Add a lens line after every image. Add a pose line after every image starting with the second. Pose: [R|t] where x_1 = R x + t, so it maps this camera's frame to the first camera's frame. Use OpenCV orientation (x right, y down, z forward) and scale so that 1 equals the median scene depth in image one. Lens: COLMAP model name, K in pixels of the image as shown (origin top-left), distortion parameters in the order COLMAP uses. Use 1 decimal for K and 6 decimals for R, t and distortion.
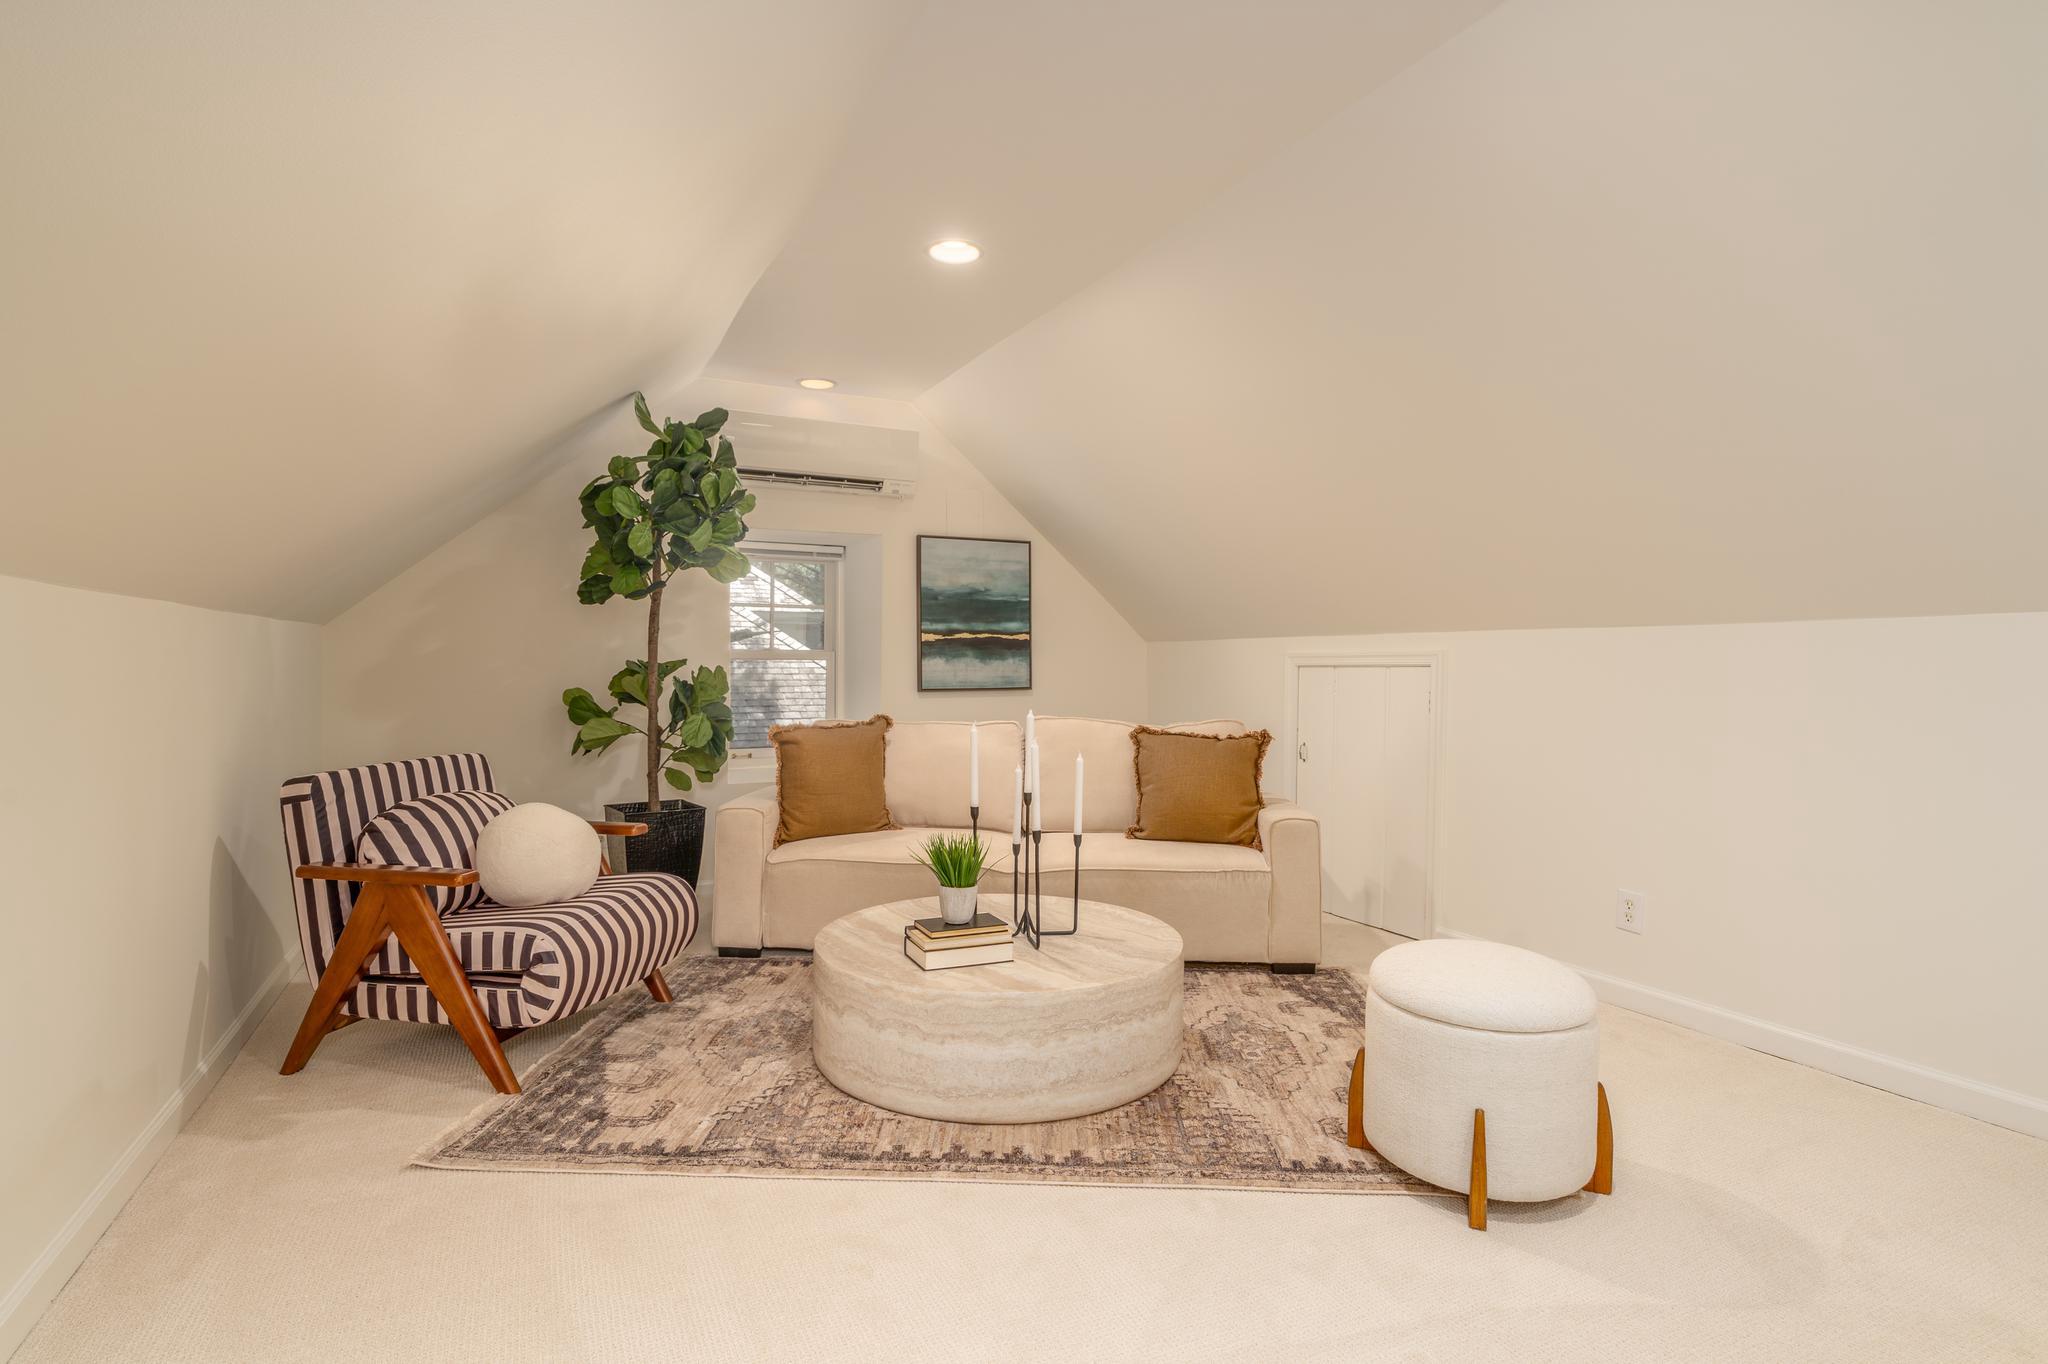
lens RADIAL K [[1017.1, 0, 1028.2], [0, 1017.1, 684.6], [0, 0, 1]] dist [0.005955, 0.001041]
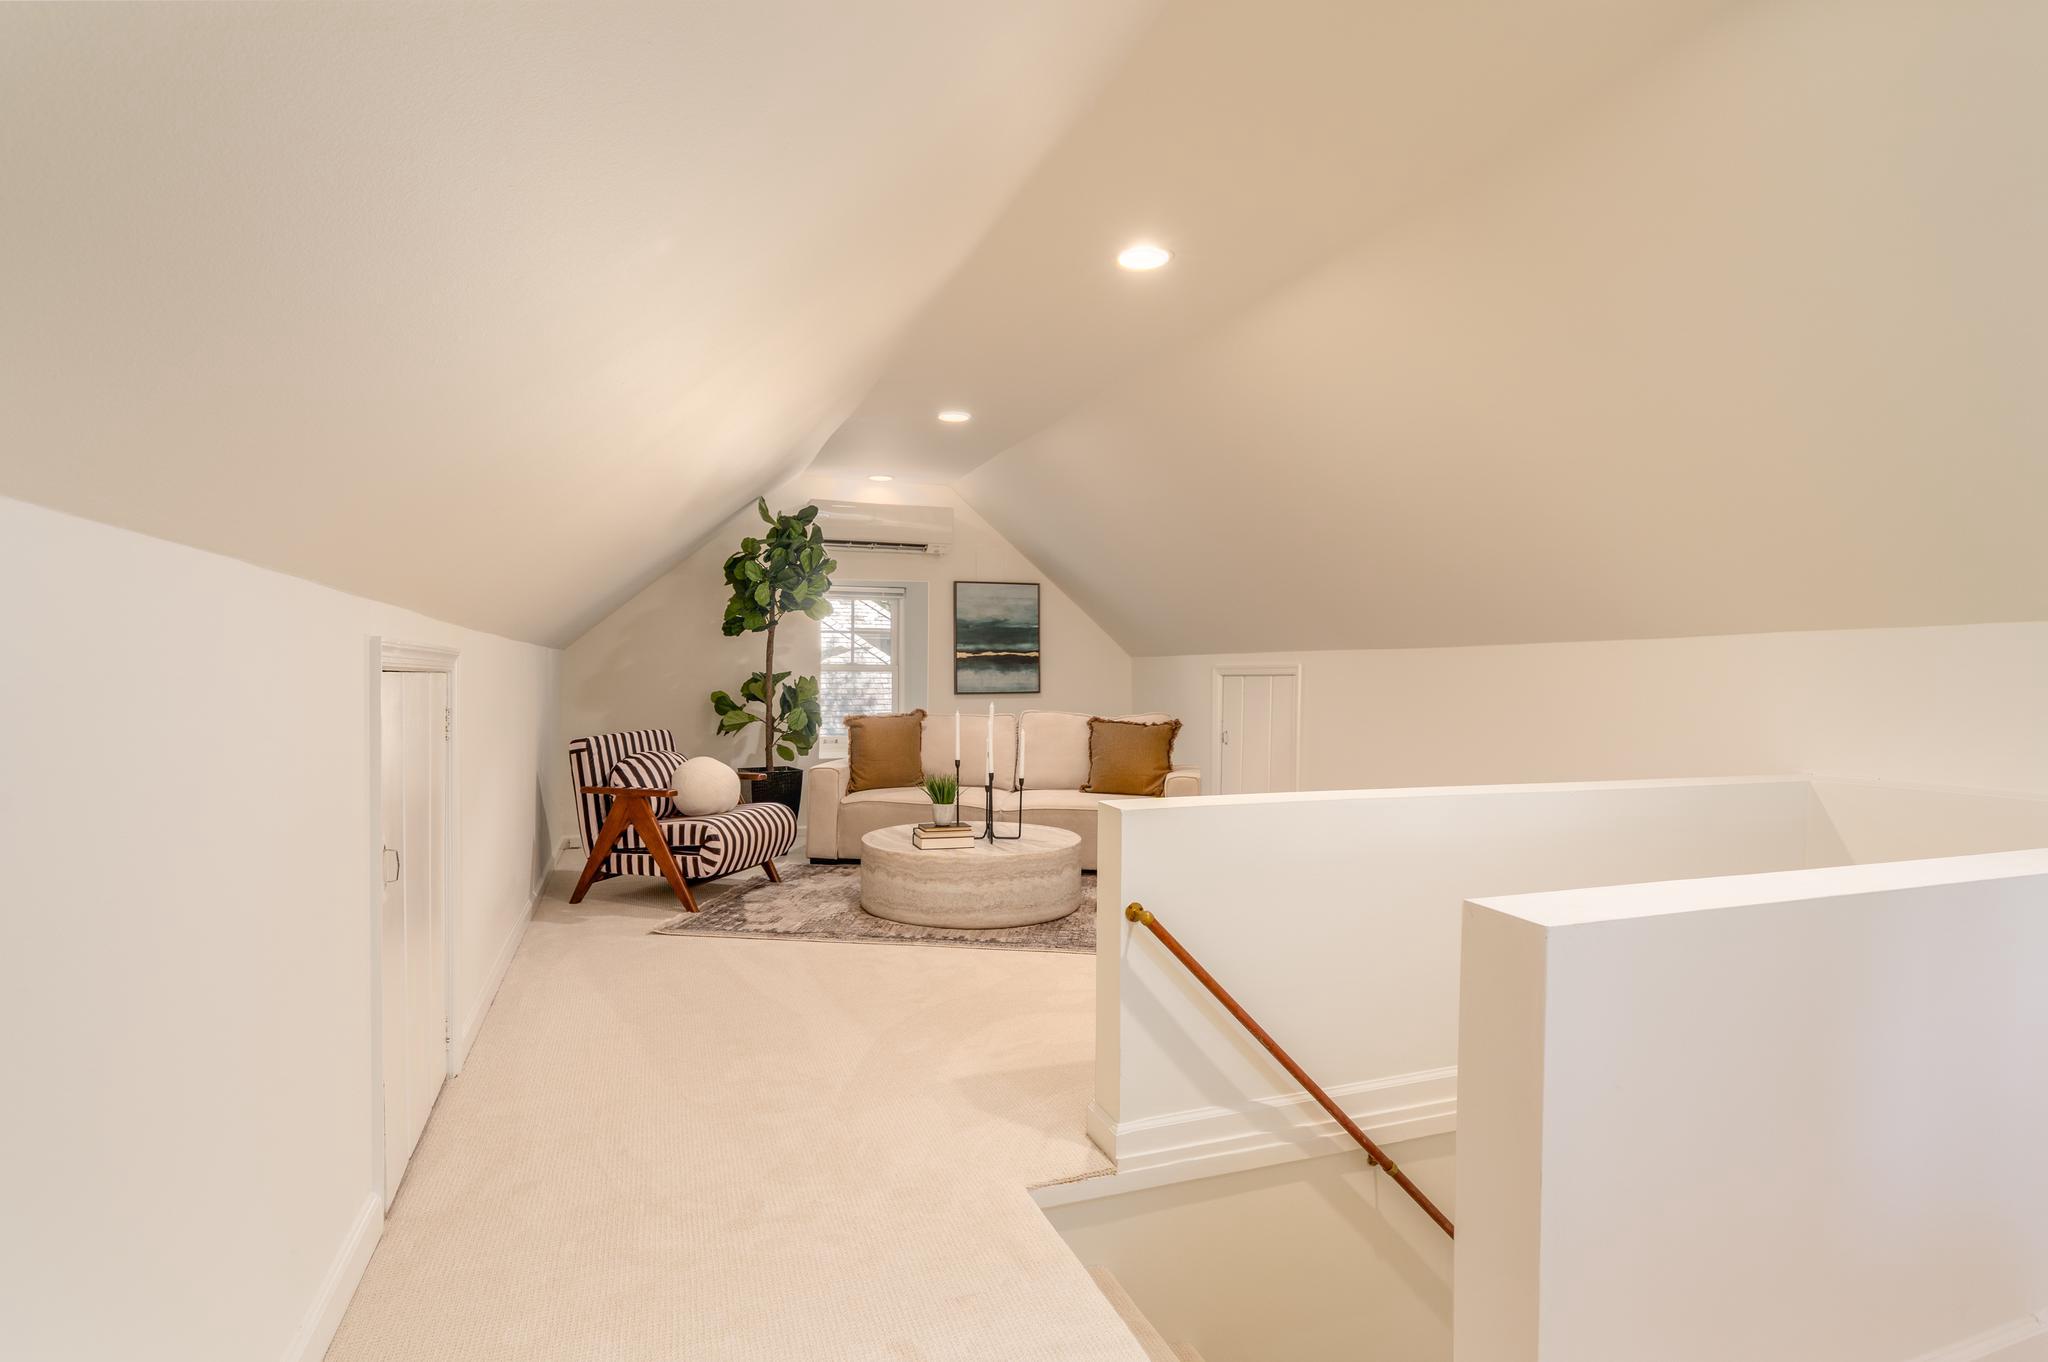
lens RADIAL K [[1017.1, 0, 1020.0], [0, 1017.1, 676.2], [0, 0, 1]] dist [0.005955, 0.001041]
pose [[0.994432, -0.001872, -0.105365, 0.170223], [-0.000053, 0.999833, -0.018258, 0.009966], [0.105382, 0.018162, 0.994266, -0.490639]]
